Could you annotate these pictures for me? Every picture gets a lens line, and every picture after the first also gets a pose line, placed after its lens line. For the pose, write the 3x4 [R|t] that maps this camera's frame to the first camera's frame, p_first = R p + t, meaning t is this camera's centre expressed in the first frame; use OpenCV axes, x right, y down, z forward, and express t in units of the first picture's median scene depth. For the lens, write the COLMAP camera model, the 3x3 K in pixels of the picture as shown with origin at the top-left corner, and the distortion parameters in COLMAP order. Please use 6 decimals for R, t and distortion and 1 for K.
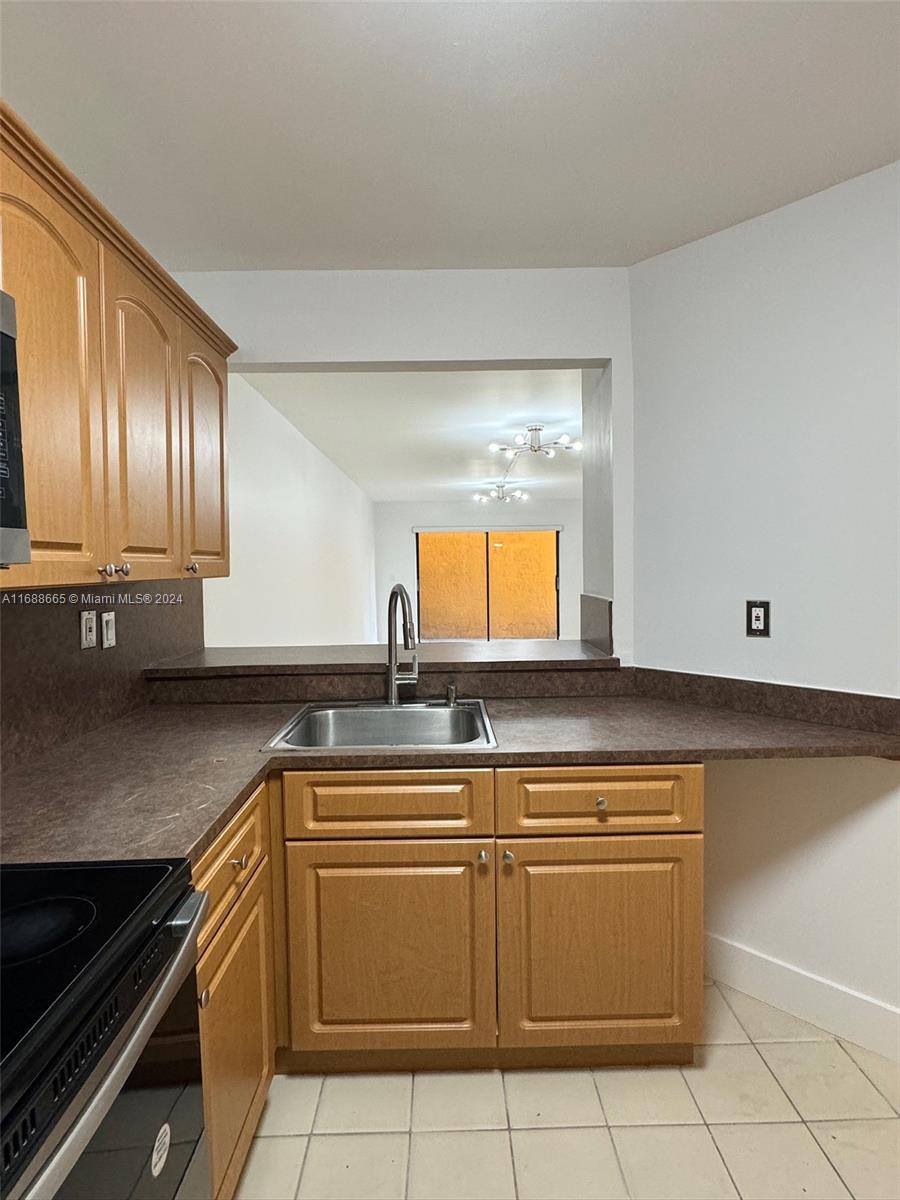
lens RADIAL K [[595.0, 0, 452.4], [0, 595.0, 594.2], [0, 0, 1]] dist [0.000148, 0.000600]
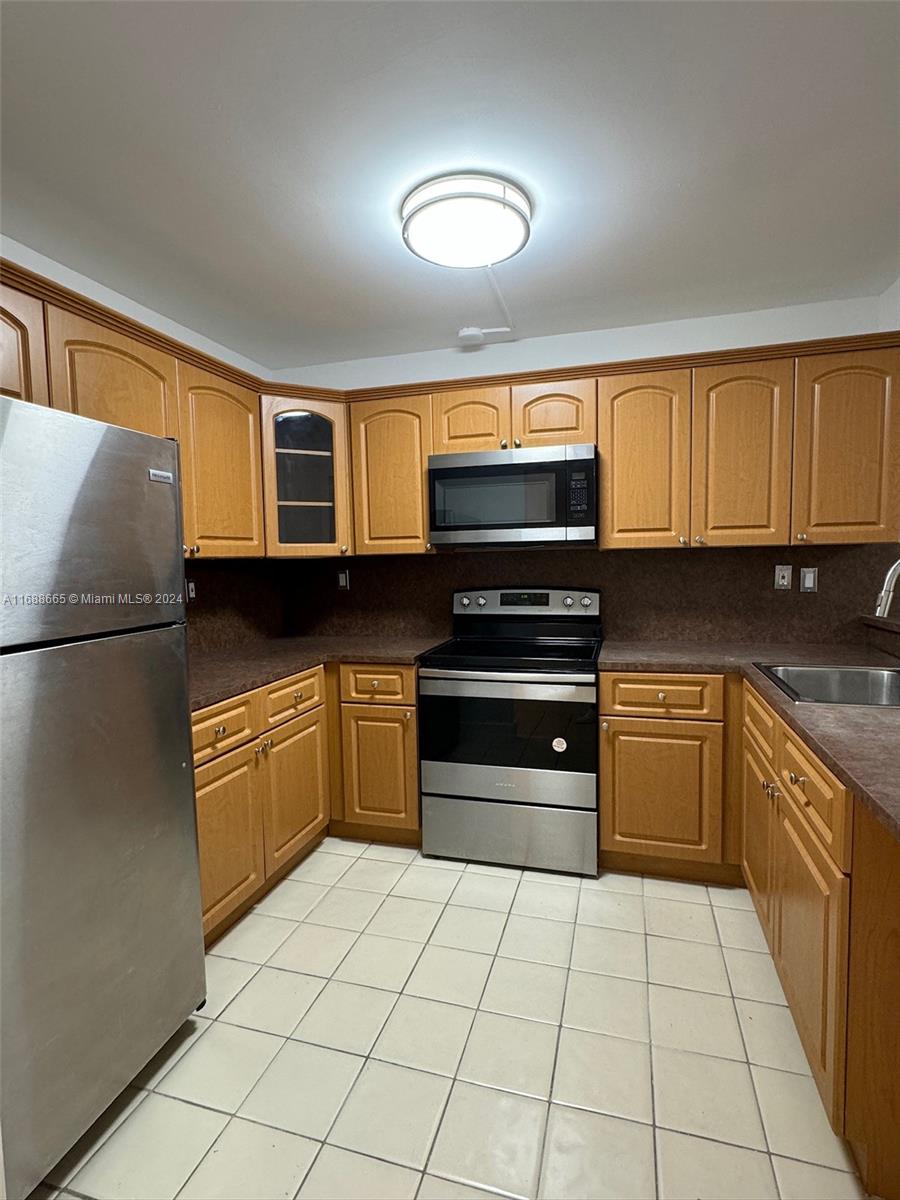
lens RADIAL K [[595.0, 0, 452.4], [0, 595.0, 594.2], [0, 0, 1]] dist [0.000148, 0.000600]
pose [[-0.295374, 0.081972, -0.951859, 1.194867], [-0.023508, 0.995387, 0.093015, -0.023420], [0.955093, 0.049850, -0.292084, 0.669115]]
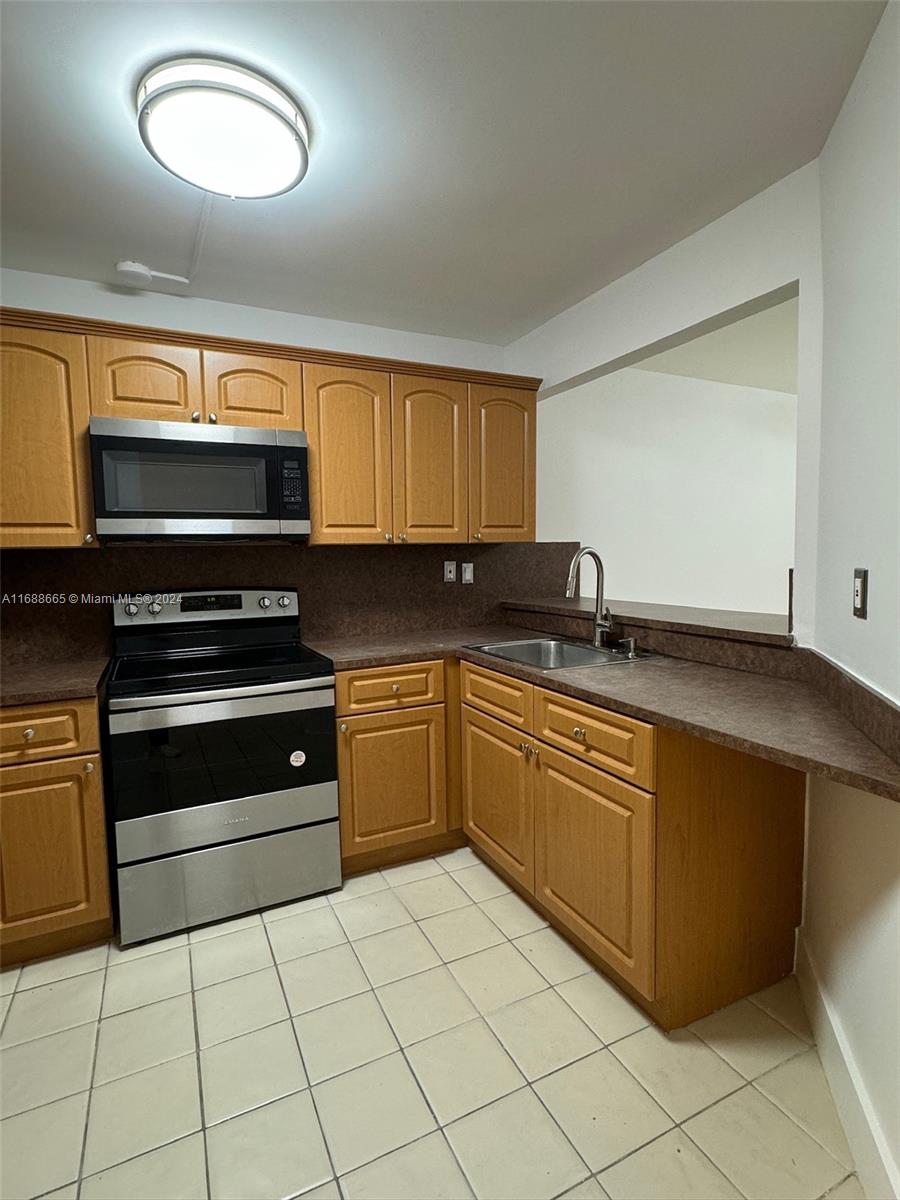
lens RADIAL K [[595.0, 0, 452.4], [0, 595.0, 594.2], [0, 0, 1]] dist [0.000148, 0.000600]
pose [[0.428182, 0.071336, -0.900873, 1.072357], [-0.034548, 0.997443, 0.062563, 0.014584], [0.903032, 0.004335, 0.429551, 0.249347]]
